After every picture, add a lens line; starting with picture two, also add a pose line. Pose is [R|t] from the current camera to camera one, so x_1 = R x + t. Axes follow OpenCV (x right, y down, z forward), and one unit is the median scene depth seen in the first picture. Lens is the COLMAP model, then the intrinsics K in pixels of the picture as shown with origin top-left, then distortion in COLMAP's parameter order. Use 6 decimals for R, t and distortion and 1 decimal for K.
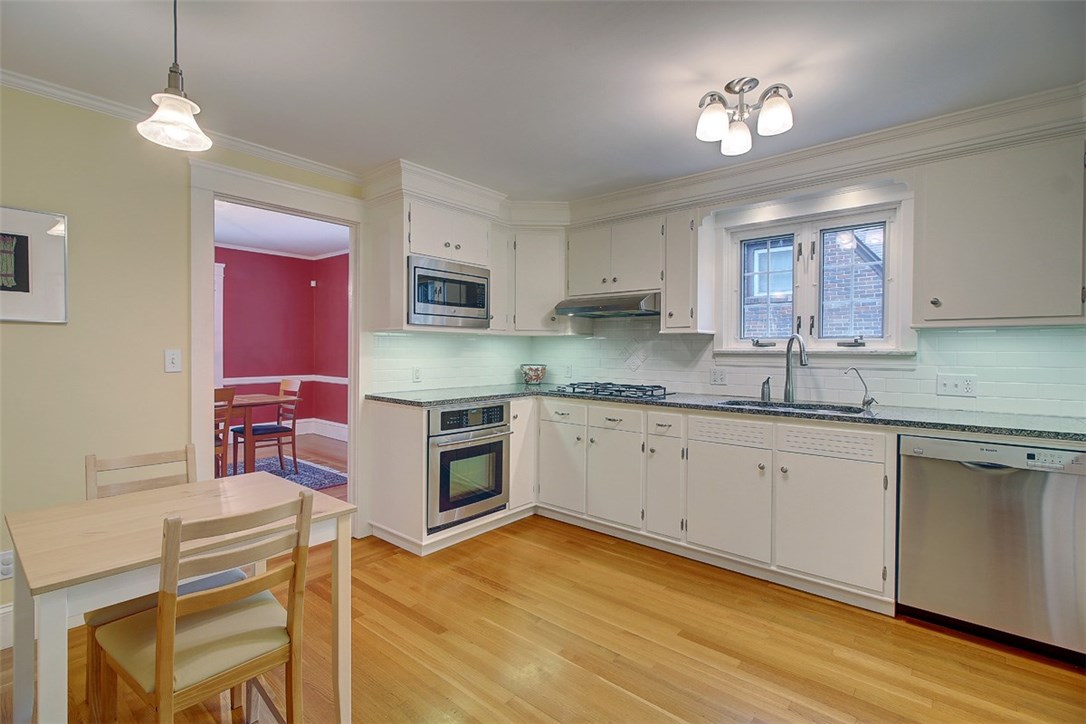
lens RADIAL K [[498.1, 0, 541.7], [0, 498.1, 358.8], [0, 0, 1]] dist [0.001334, -0.000919]
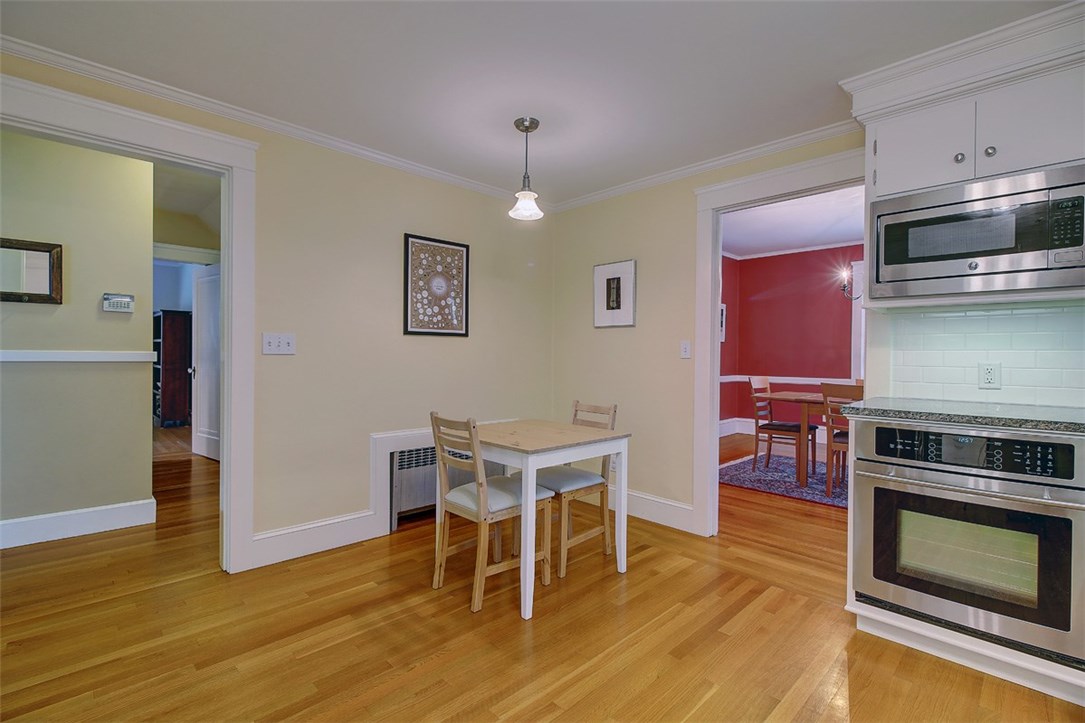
lens RADIAL K [[497.7, 0, 542.1], [0, 497.7, 357.6], [0, 0, 1]] dist [0.001334, -0.000919]
pose [[-0.096694, 0.004391, -0.995304, 0.486471], [-0.023034, 0.999713, 0.006648, 0.020594], [0.995048, 0.023569, -0.096565, 0.603219]]
